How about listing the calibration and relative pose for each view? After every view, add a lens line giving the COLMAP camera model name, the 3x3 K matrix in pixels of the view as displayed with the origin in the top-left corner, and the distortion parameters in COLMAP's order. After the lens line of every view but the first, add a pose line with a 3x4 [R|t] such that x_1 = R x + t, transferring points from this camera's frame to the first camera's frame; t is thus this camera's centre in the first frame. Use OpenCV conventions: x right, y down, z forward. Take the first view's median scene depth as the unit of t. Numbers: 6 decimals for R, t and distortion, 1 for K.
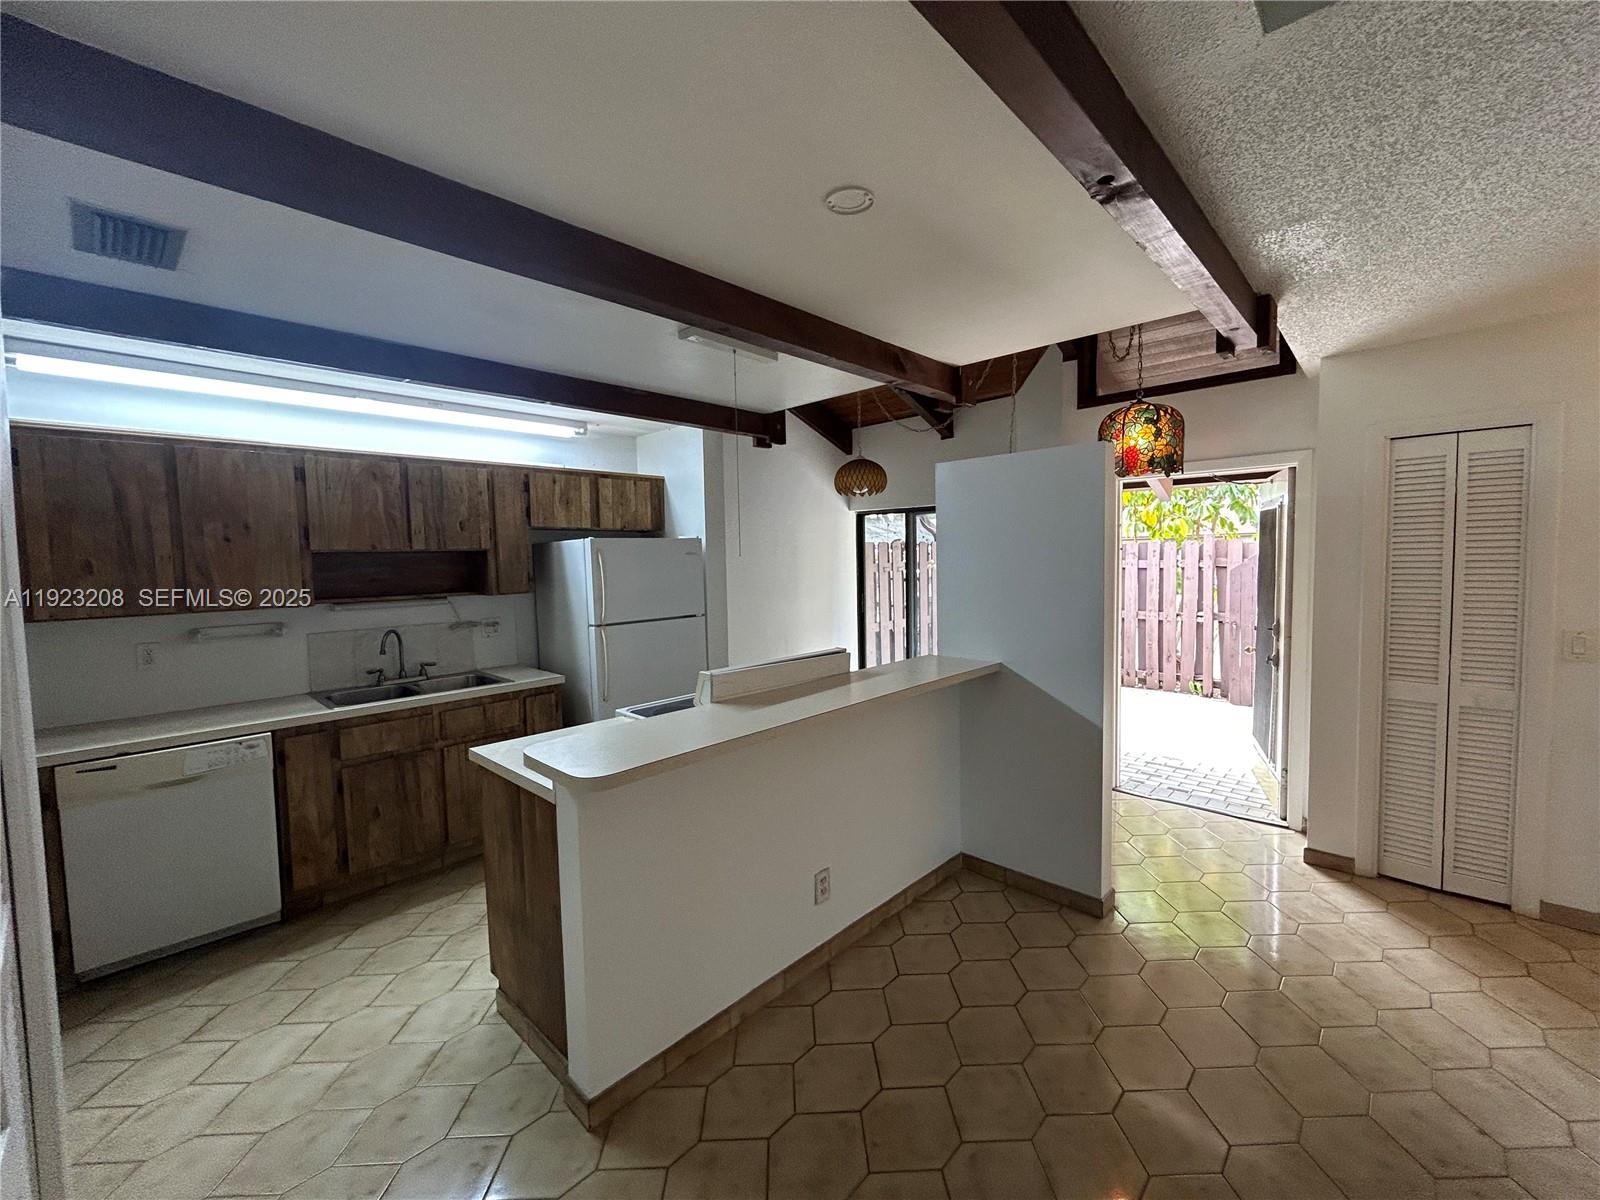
lens RADIAL K [[655.5, 0, 801.7], [0, 655.5, 599.5], [0, 0, 1]] dist [0.000773, 0.000749]
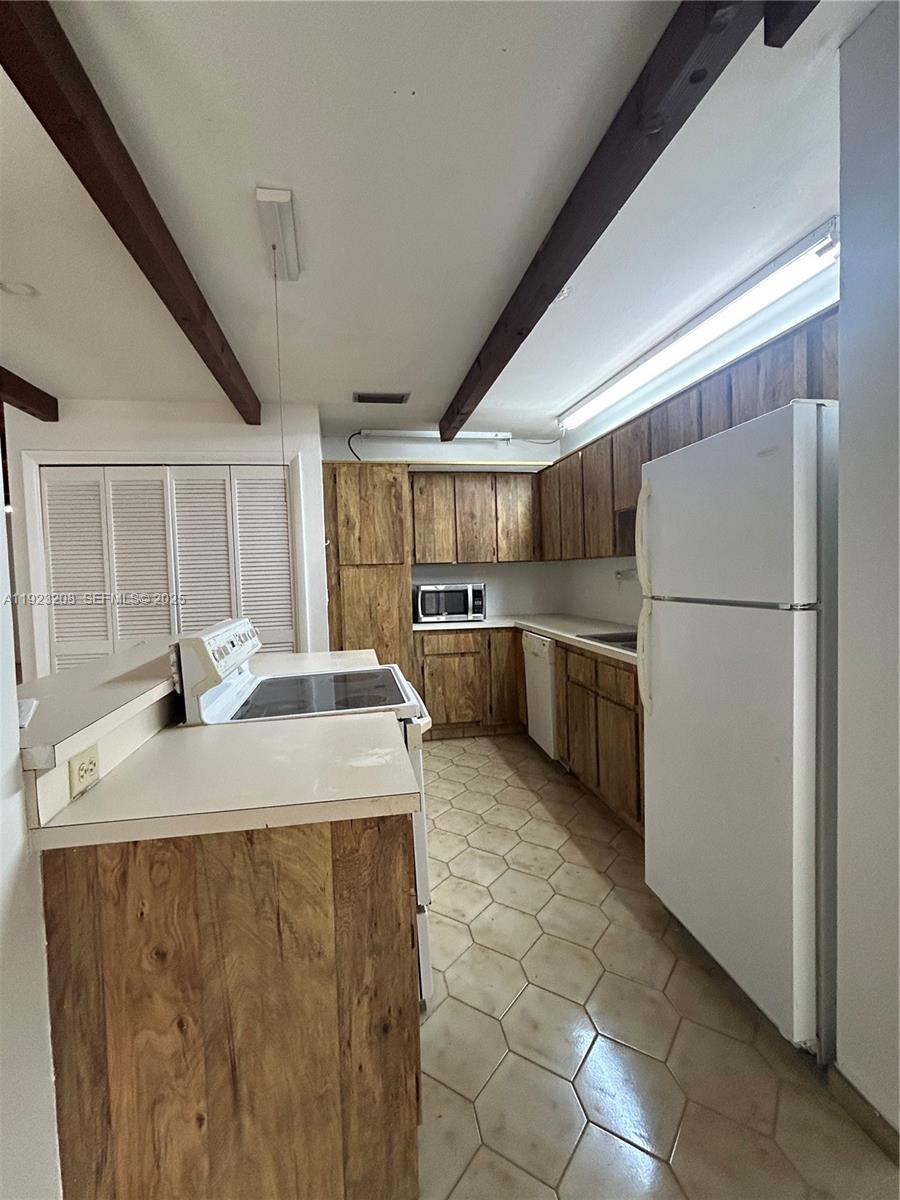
lens RADIAL K [[568.6, 0, 449.6], [0, 568.6, 599.5], [0, 0, 1]] dist [-0.000623, -0.000048]
pose [[-0.590675, 0.080359, -0.802899, 0.375080], [-0.004320, 0.994700, 0.102733, -0.020956], [0.806898, 0.064150, -0.587197, 1.639844]]
